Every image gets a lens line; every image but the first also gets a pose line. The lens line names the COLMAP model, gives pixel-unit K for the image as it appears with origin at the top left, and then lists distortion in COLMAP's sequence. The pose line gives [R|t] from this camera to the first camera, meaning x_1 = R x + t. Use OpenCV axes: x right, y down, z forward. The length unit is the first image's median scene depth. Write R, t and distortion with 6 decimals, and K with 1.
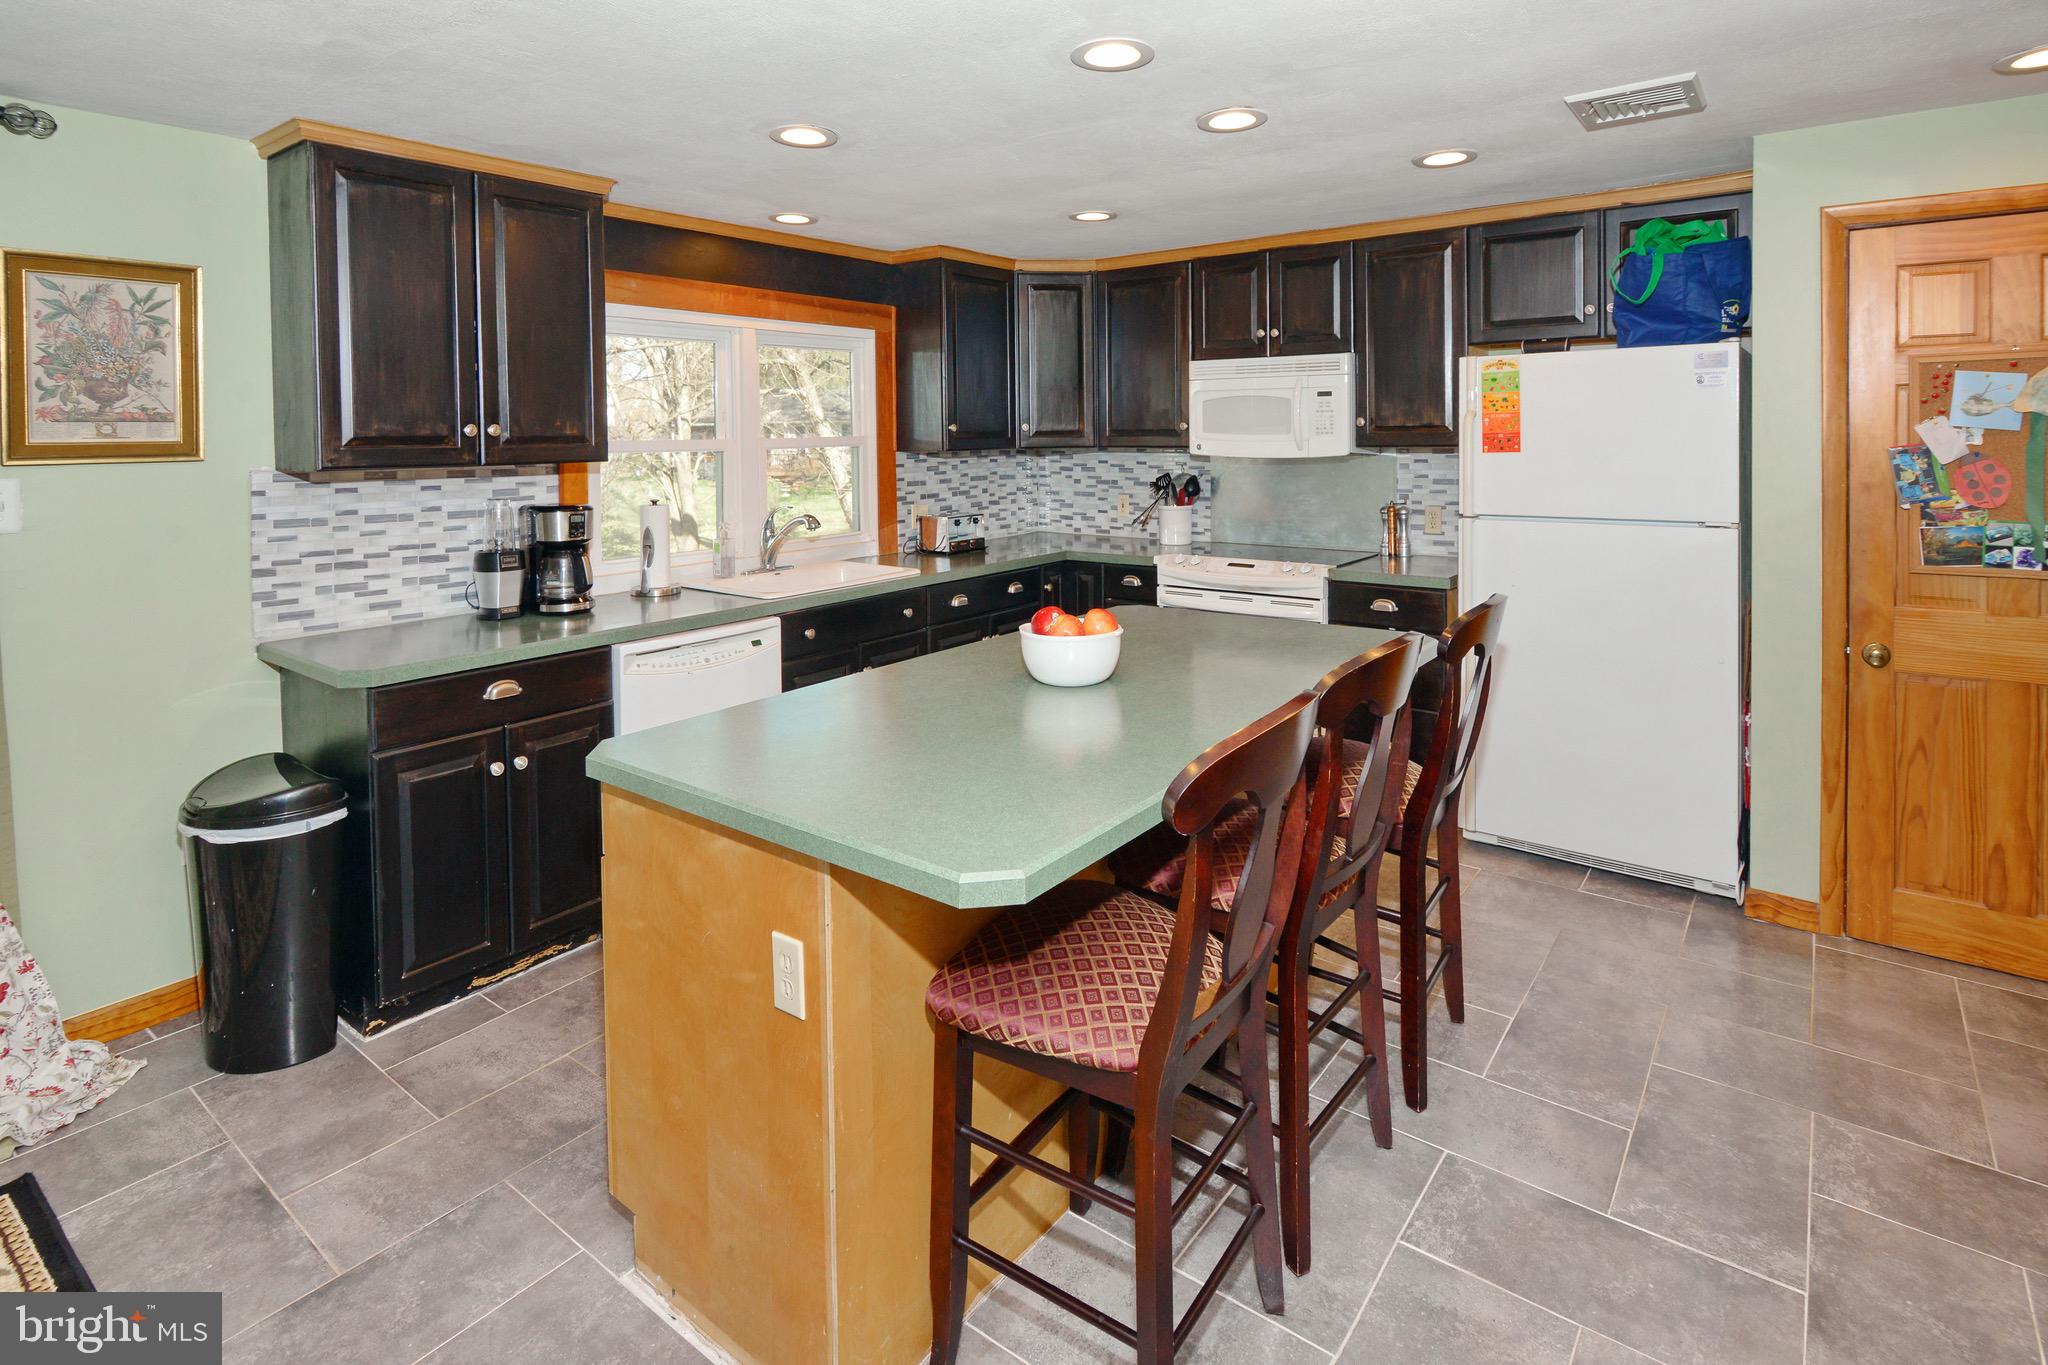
lens RADIAL K [[1052.1, 0, 971.1], [0, 1052.1, 451.4], [0, 0, 1]] dist [-0.002110, 0.000103]
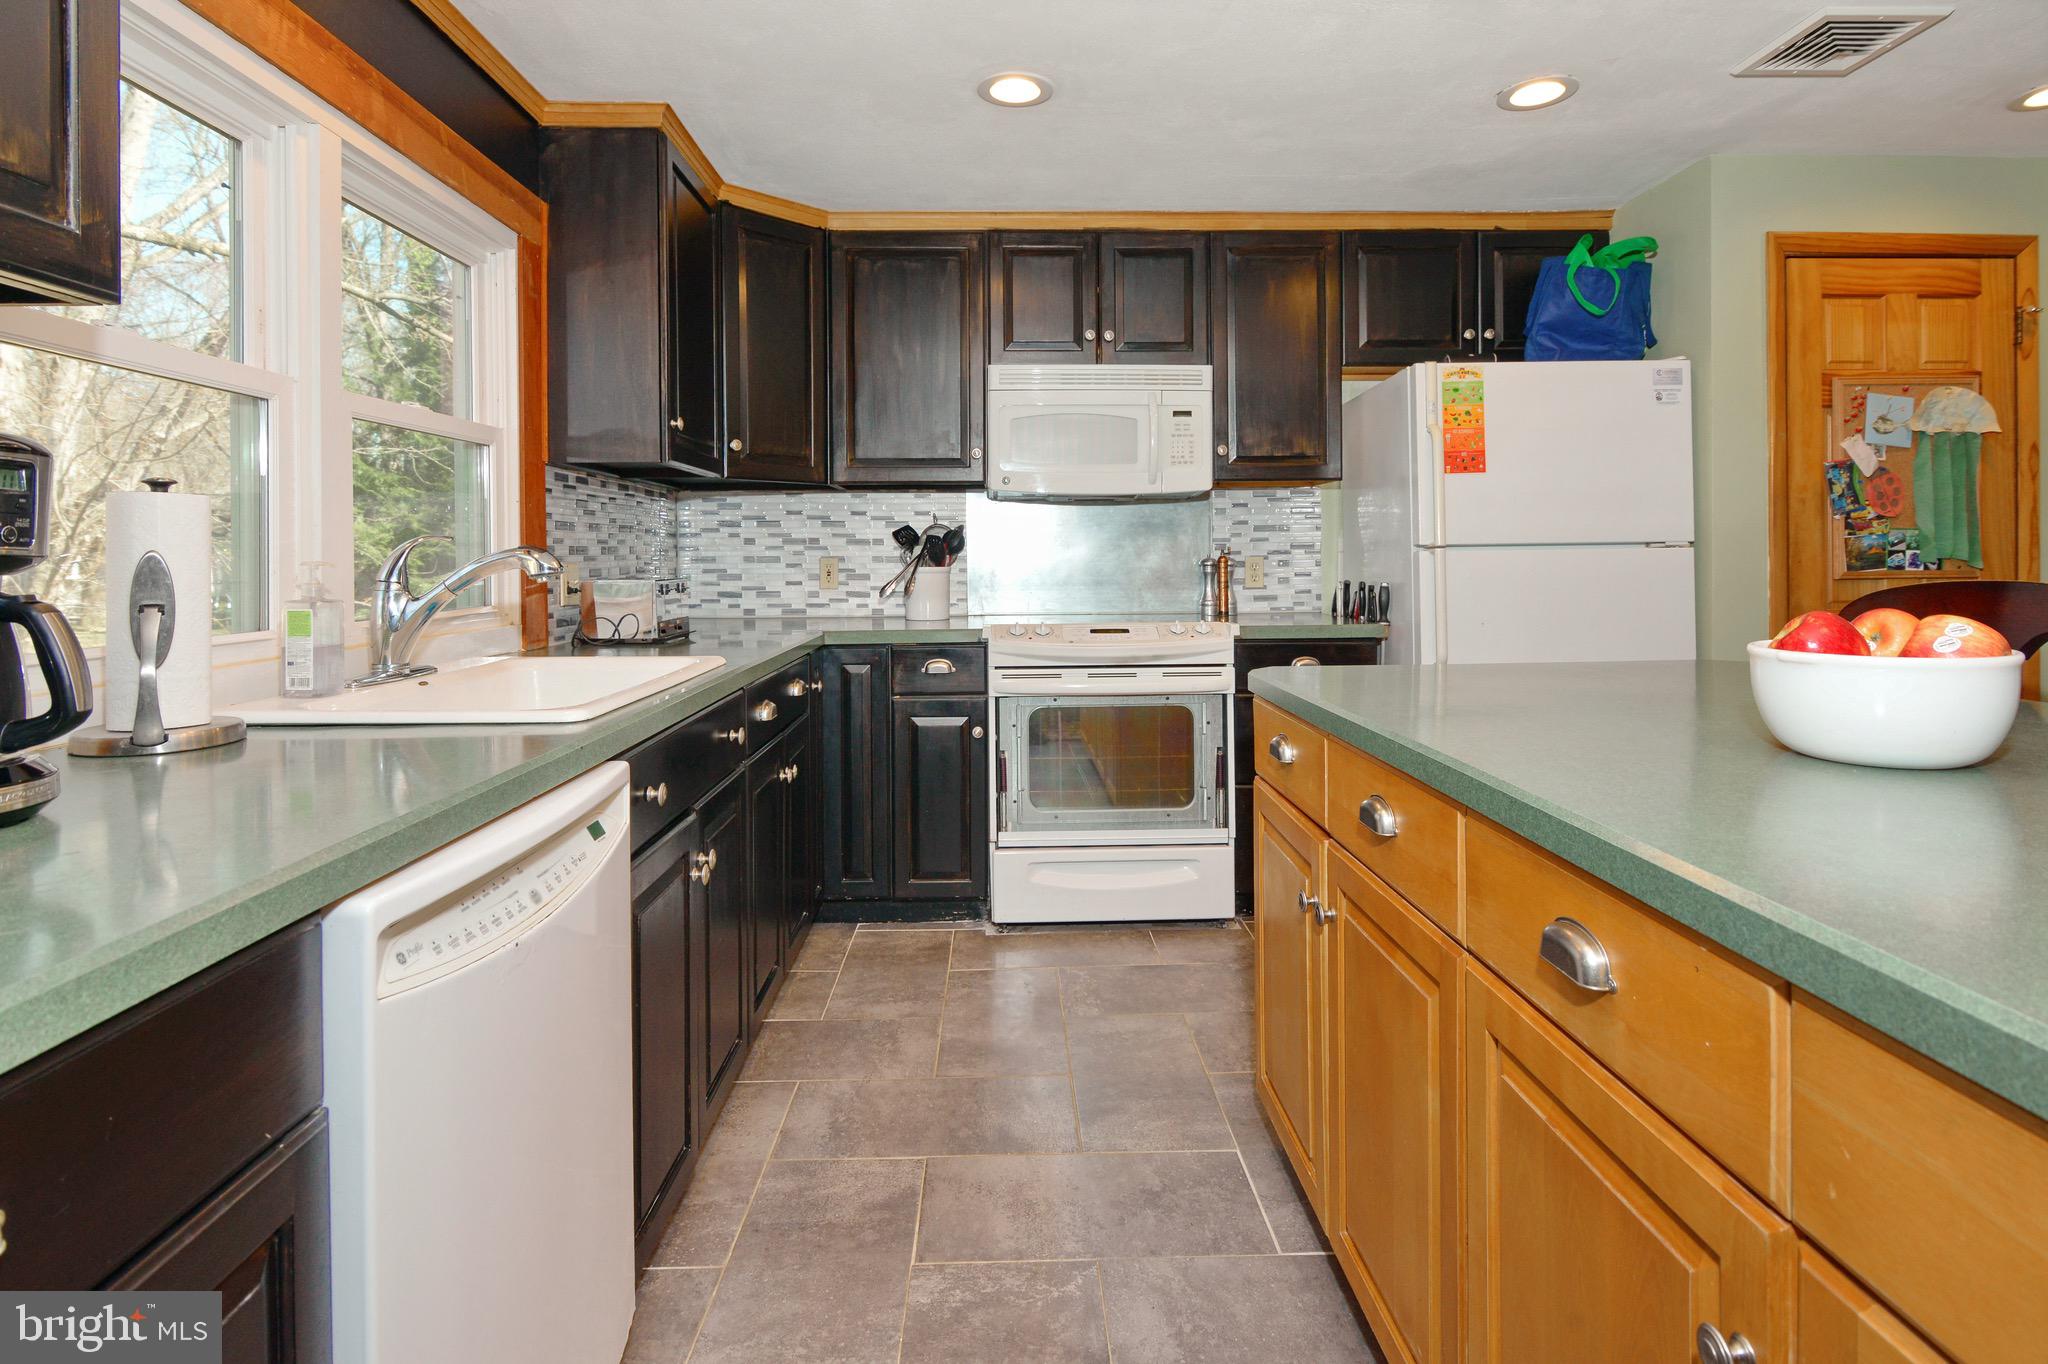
lens RADIAL K [[1033.7, 0, 1024.5], [0, 1033.7, 558.0], [0, 0, 1]] dist [-0.003247, -0.001947]
pose [[0.750442, 0.010145, 0.660858, -0.335321], [0.005611, 0.999748, -0.021719, 0.087319], [-0.660912, 0.020007, 0.750196, 0.590865]]
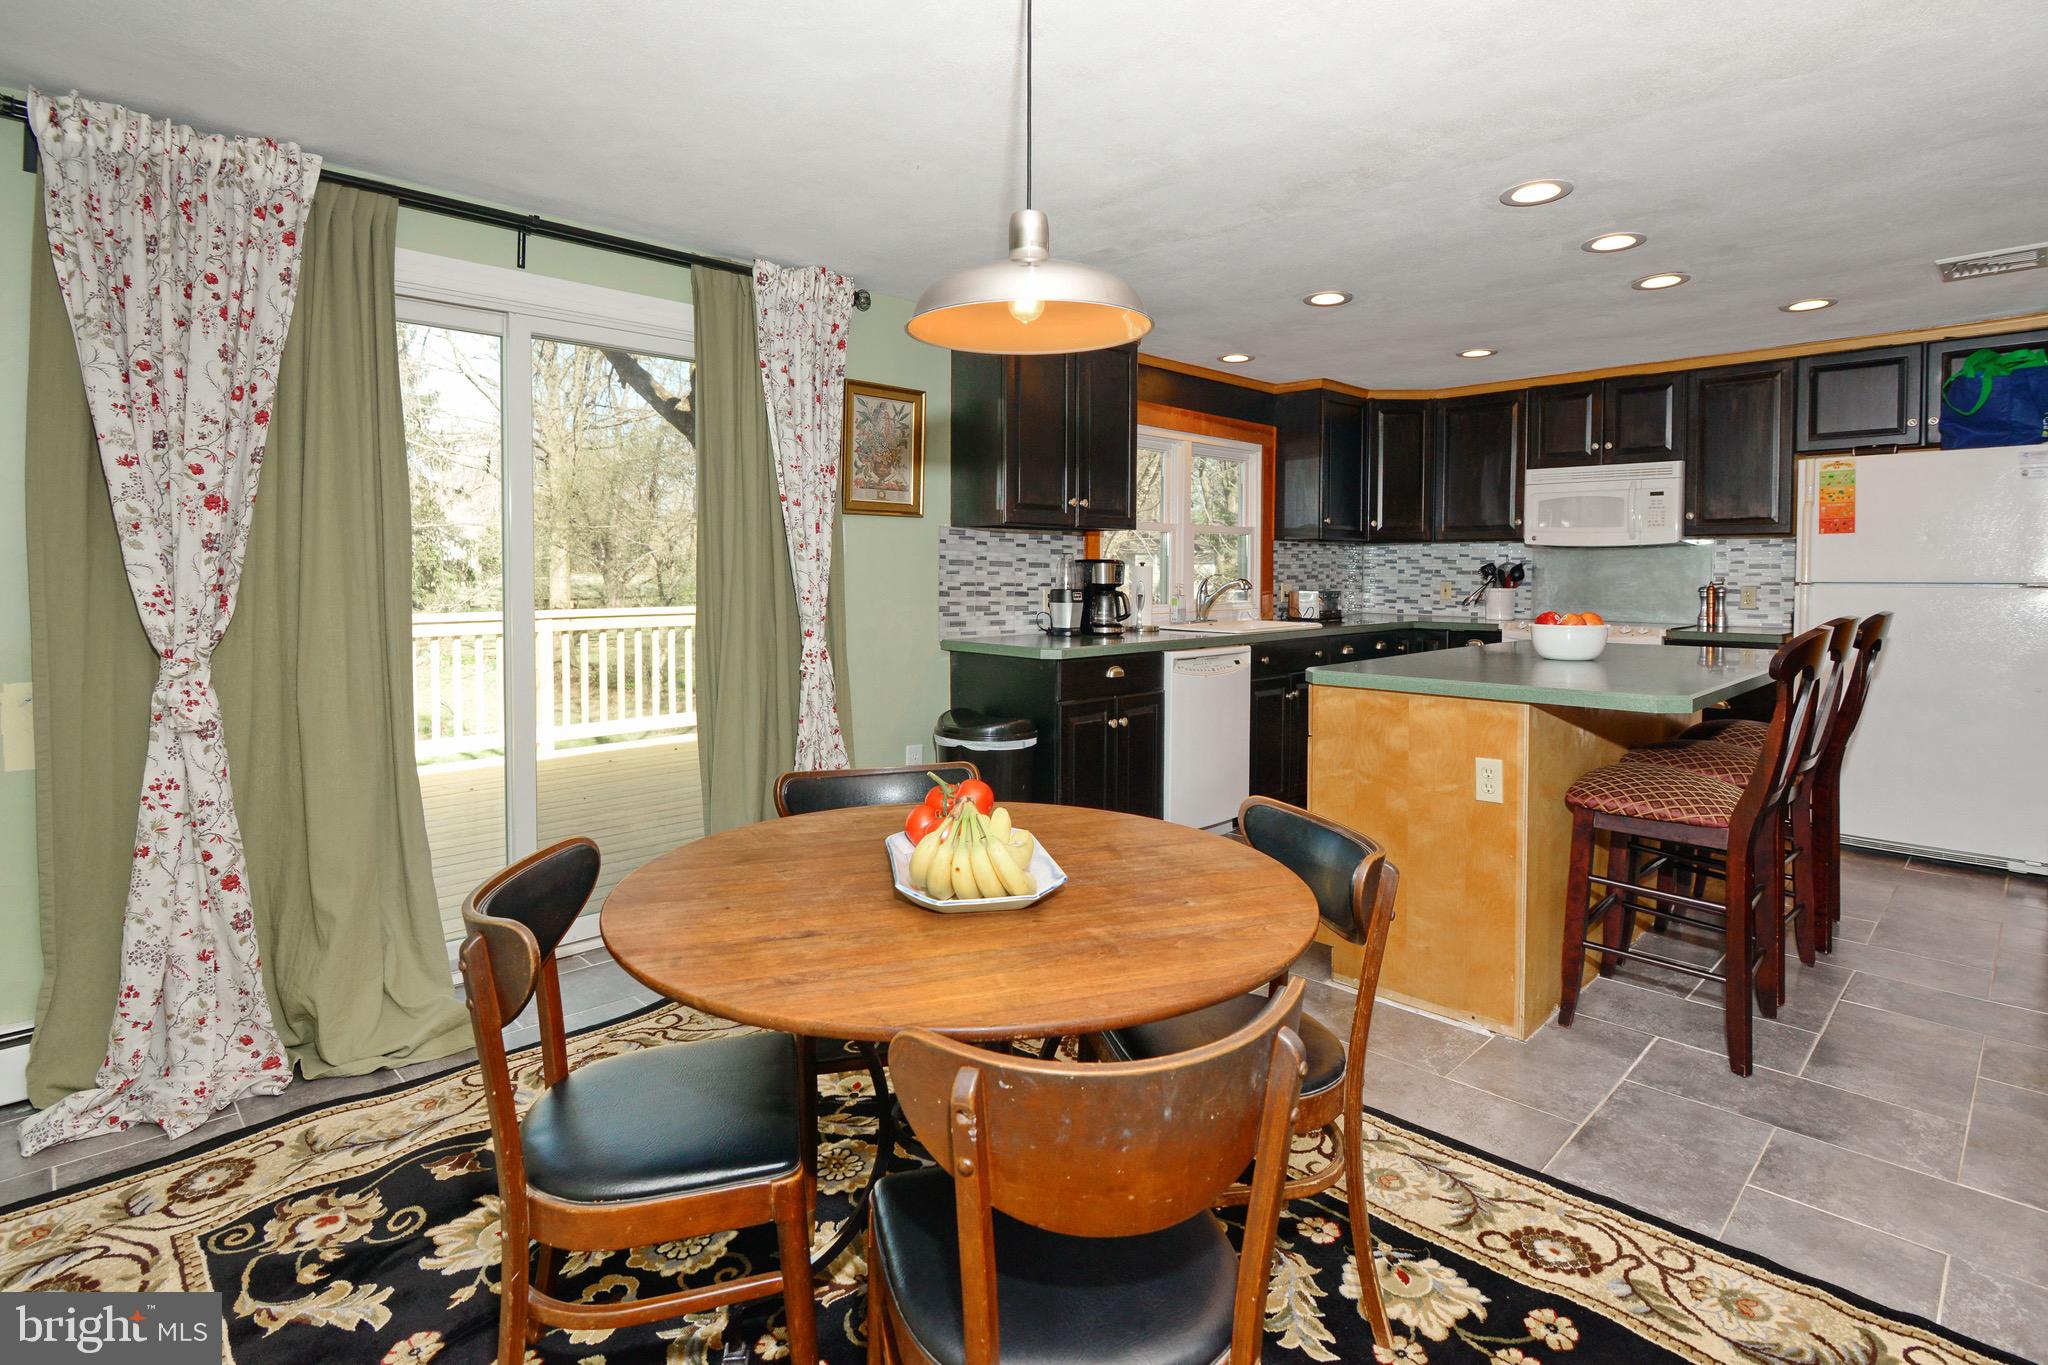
lens RADIAL K [[988.0, 0, 971.7], [0, 988.0, 587.8], [0, 0, 1]] dist [-0.002710, -0.000337]
pose [[0.988502, 0.022000, -0.149596, -0.352532], [-0.021407, 0.999755, 0.005574, 0.082351], [0.149682, -0.002308, 0.988732, -0.341612]]
